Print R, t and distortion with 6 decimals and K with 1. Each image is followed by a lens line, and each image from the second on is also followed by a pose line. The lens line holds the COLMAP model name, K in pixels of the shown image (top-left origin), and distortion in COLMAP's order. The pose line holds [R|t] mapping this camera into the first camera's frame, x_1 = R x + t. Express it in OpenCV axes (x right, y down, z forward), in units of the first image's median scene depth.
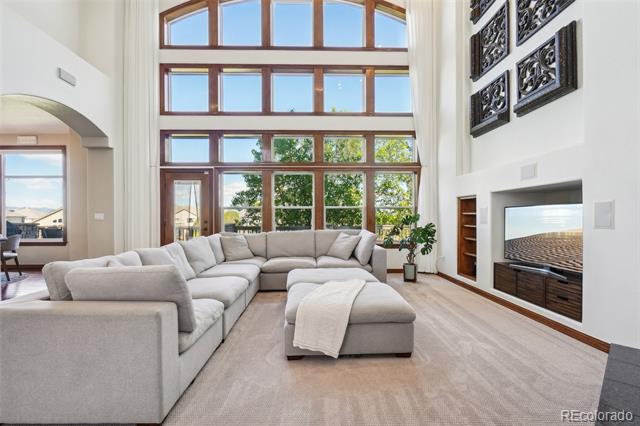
lens RADIAL K [[282.2, 0, 317.8], [0, 282.2, 217.9], [0, 0, 1]] dist [0.001334, -0.000051]
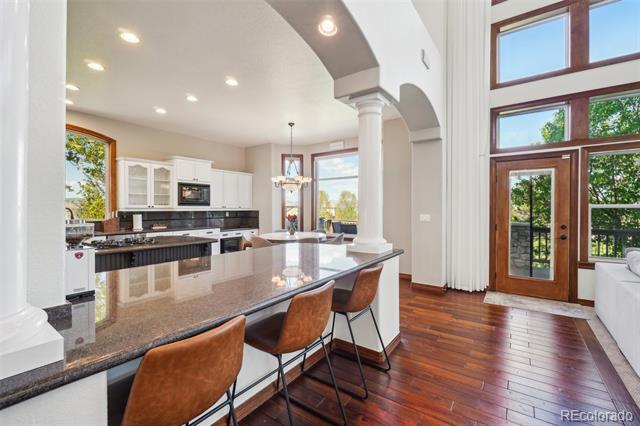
lens RADIAL K [[282.2, 0, 315.9], [0, 282.2, 211.9], [0, 0, 1]] dist [0.001334, -0.000051]
pose [[0.803840, 0.006652, -0.594809, -0.571762], [-0.002109, 0.999963, 0.008333, -0.033526], [0.594842, -0.005444, 0.803824, 0.085917]]
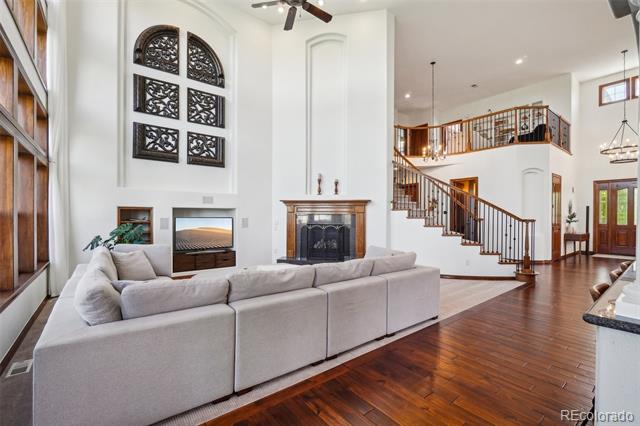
lens RADIAL K [[282.2, 0, 320.2], [0, 282.2, 212.2], [0, 0, 1]] dist [0.001334, -0.000051]
pose [[-0.601678, 0.006495, 0.798712, -0.856624], [0.002039, 0.999976, -0.006595, -0.047175], [-0.798736, -0.002340, -0.601677, 1.082328]]
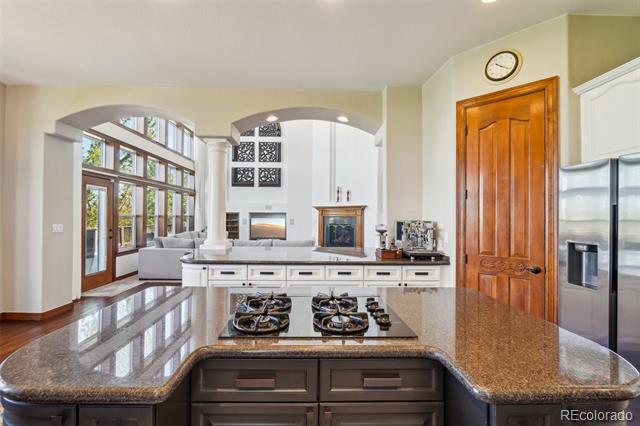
lens RADIAL K [[282.2, 0, 316.8], [0, 282.2, 215.5], [0, 0, 1]] dist [0.001334, -0.000051]
pose [[-0.010784, 0.007545, 0.999913, -1.681985], [-0.003444, 0.999965, -0.007582, -0.038182], [-0.999936, -0.003525, -0.010758, 0.350472]]
